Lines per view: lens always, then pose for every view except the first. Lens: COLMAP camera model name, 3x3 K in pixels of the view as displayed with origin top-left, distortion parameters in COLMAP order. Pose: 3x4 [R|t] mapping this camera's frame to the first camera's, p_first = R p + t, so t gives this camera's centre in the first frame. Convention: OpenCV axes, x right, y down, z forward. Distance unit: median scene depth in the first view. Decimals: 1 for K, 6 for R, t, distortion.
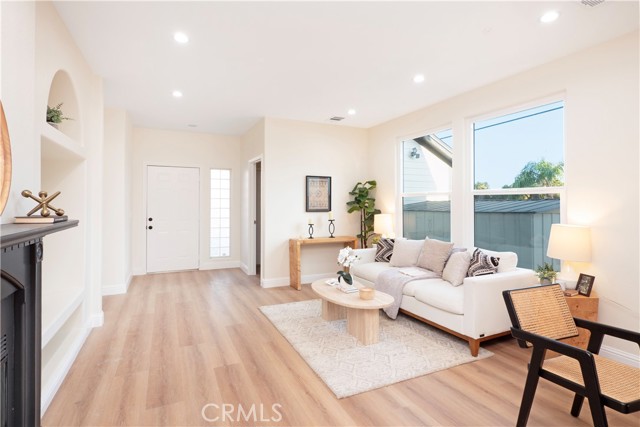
lens RADIAL K [[309.5, 0, 319.3], [0, 309.5, 202.2], [0, 0, 1]] dist [0.020716, -0.000101]
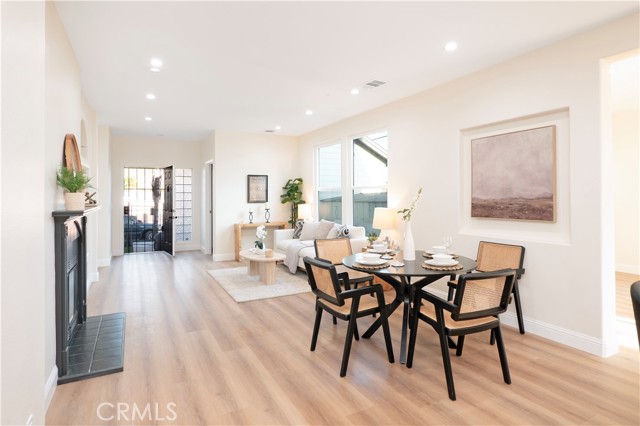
lens RADIAL K [[338.3, 0, 307.9], [0, 338.3, 197.5], [0, 0, 1]] dist [0.003357, 0.000138]
pose [[0.999876, -0.010404, 0.011829, 0.195561], [0.010277, 0.999889, 0.010761, -0.004143], [-0.011940, -0.010638, 0.999872, -0.422941]]
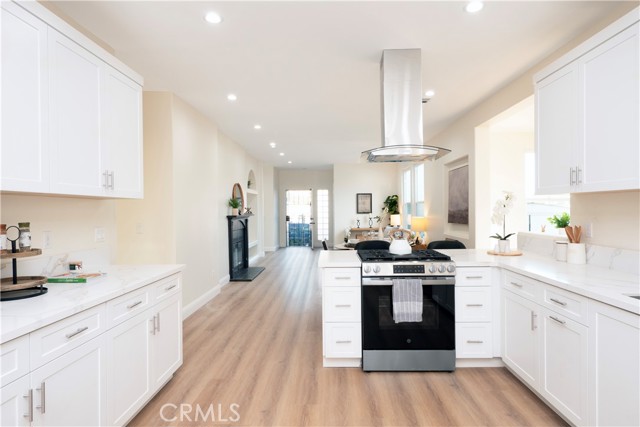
lens RADIAL K [[342.9, 0, 312.5], [0, 342.9, 212.9], [0, 0, 1]] dist [0.002921, 0.000019]
pose [[0.873285, -0.006748, -0.487162, 0.712997], [0.016346, 0.999747, 0.015453, -0.007416], [0.486935, -0.021458, 0.873175, -0.880260]]
